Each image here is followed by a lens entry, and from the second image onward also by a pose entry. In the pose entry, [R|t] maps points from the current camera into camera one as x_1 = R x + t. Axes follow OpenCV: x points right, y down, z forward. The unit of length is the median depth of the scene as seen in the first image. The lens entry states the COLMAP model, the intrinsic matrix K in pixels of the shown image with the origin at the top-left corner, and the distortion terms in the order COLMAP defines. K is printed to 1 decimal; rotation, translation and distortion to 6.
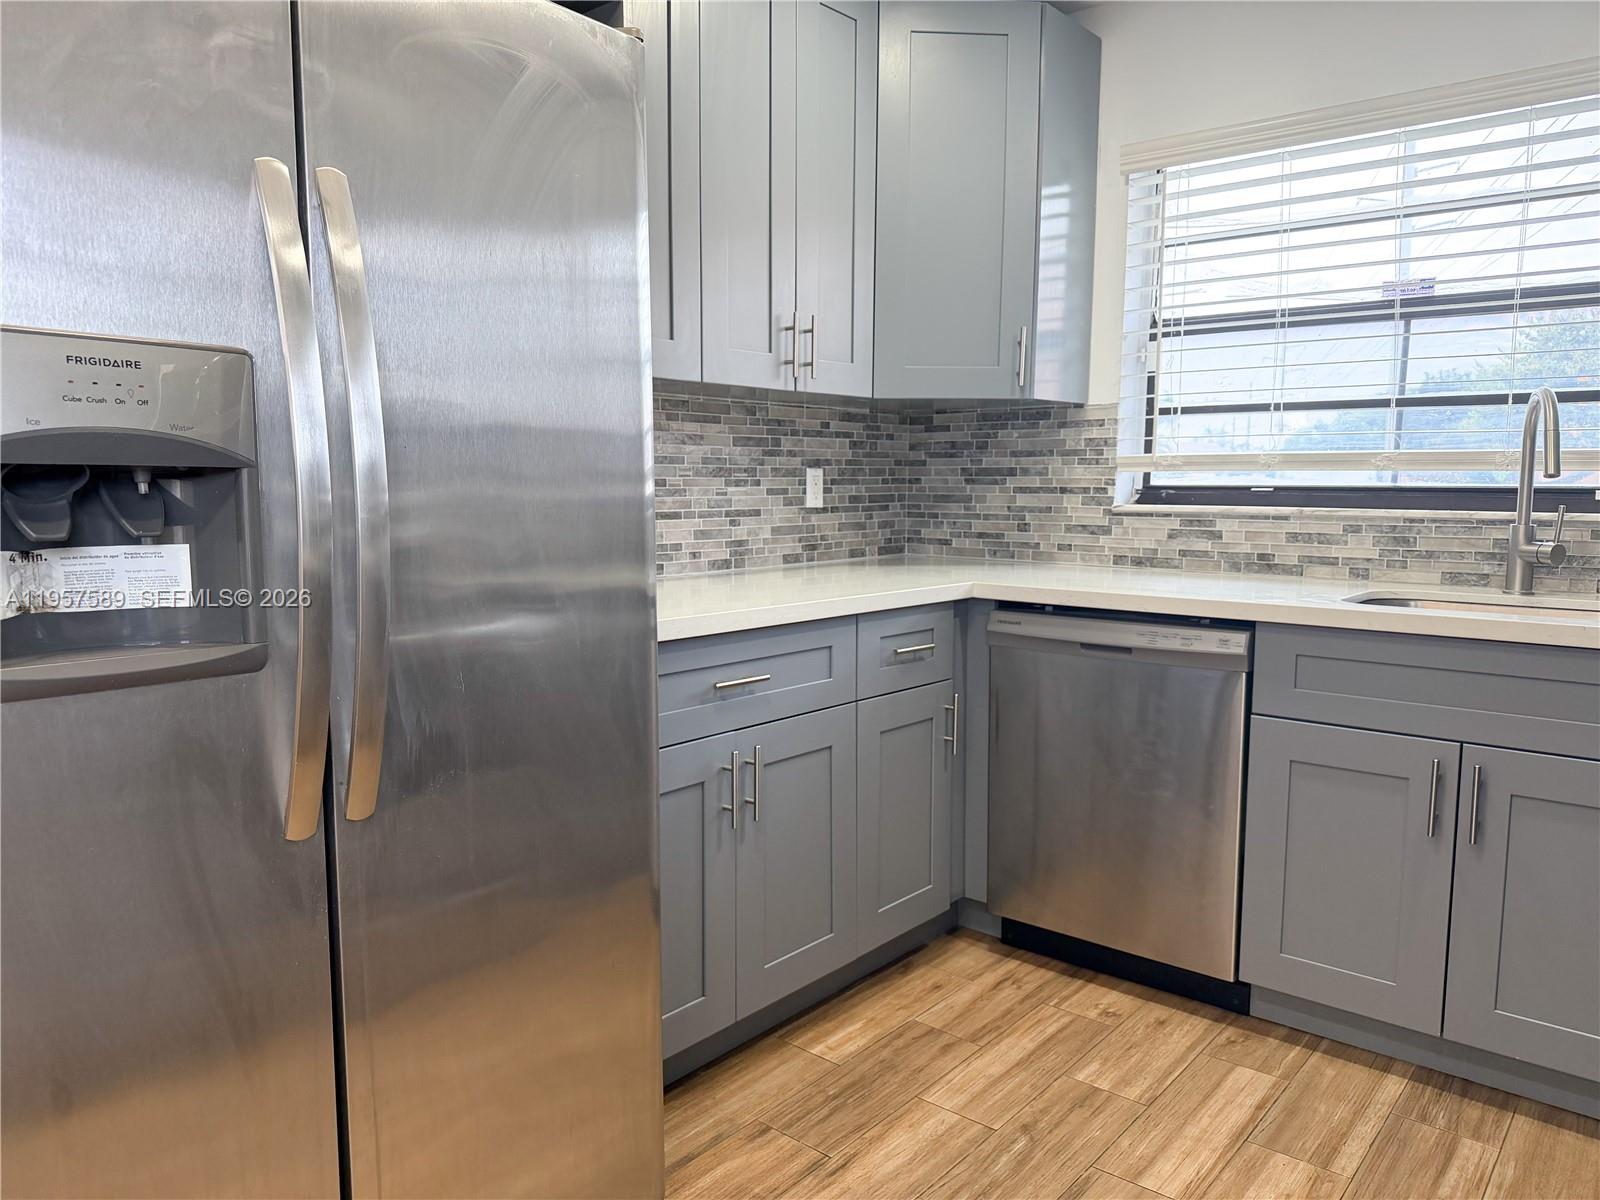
lens RADIAL K [[1138.8, 0, 800.0], [0, 1138.8, 600.0], [0, 0, 1]] dist [0.133684, -0.201341]
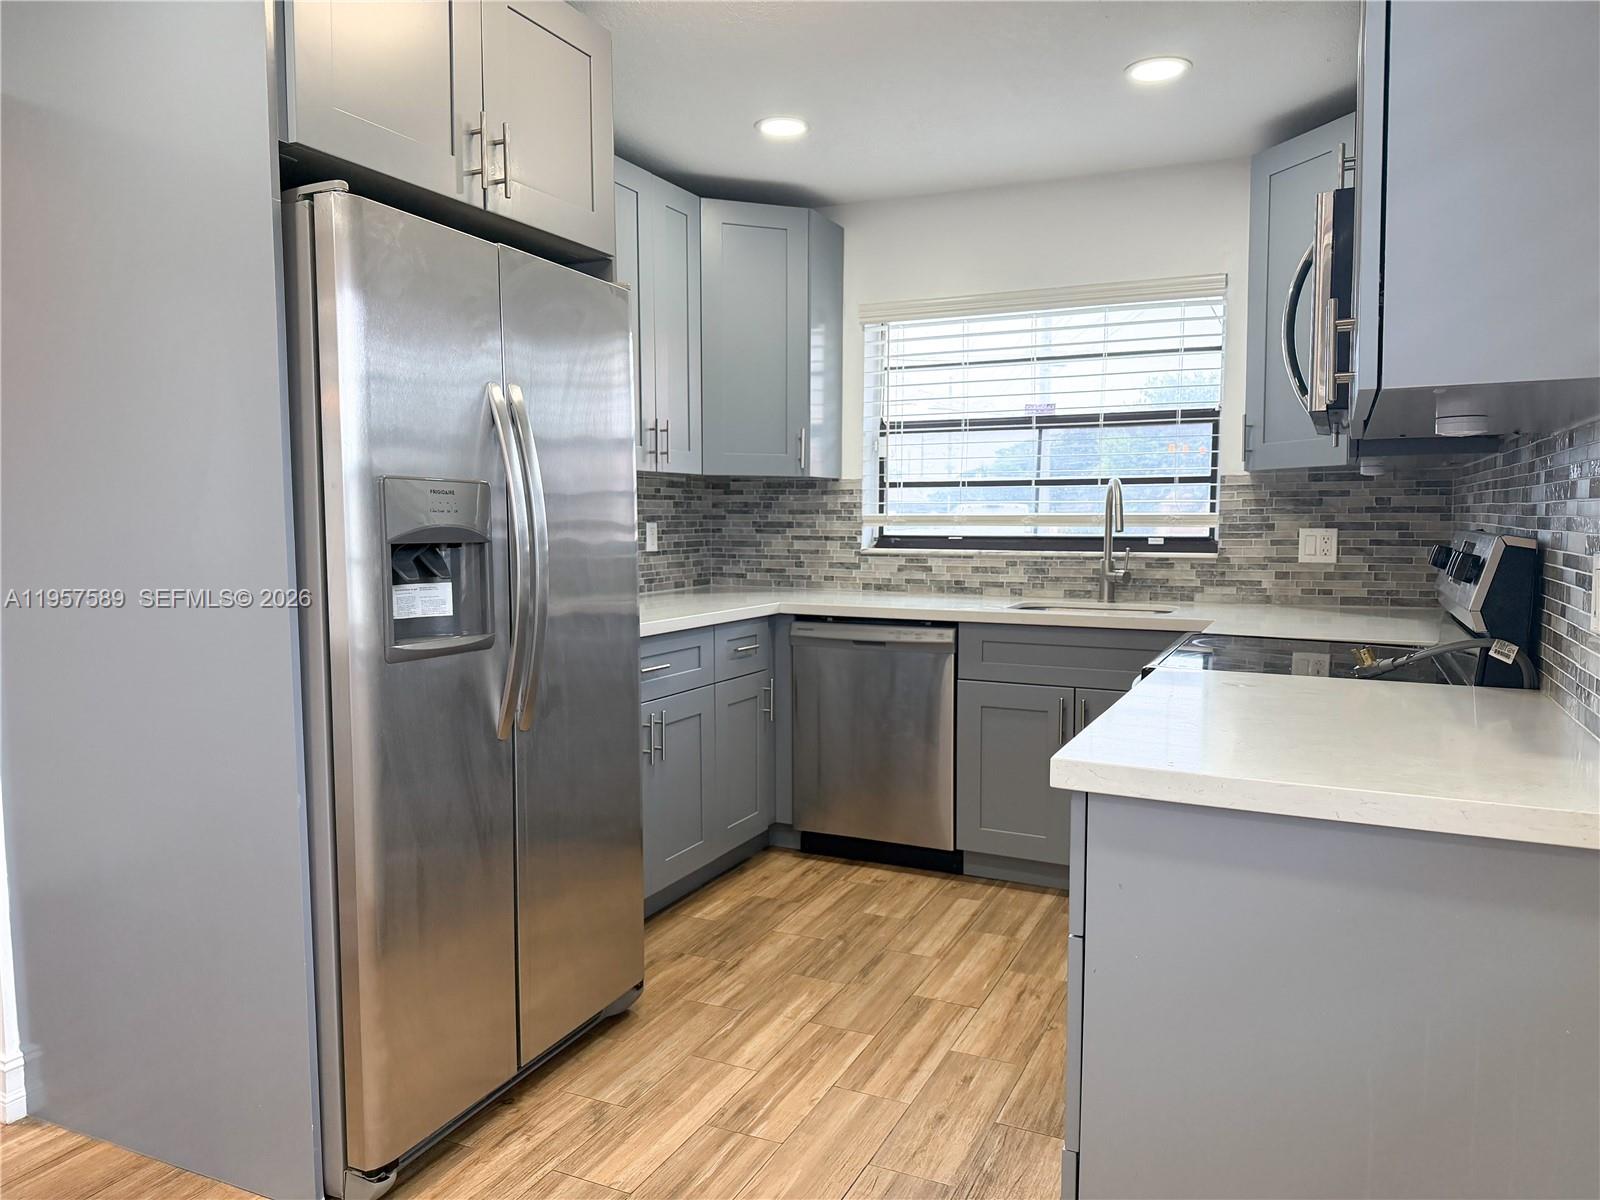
lens RADIAL K [[1114.8, 0, 800.0], [0, 1114.8, 600.0], [0, 0, 1]] dist [0.242158, -0.000111]
pose [[0.966755, -0.020658, 0.254867, -0.191968], [0.028085, 0.999279, -0.025534, 0.018941], [-0.254156, 0.031843, 0.966639, -0.401566]]
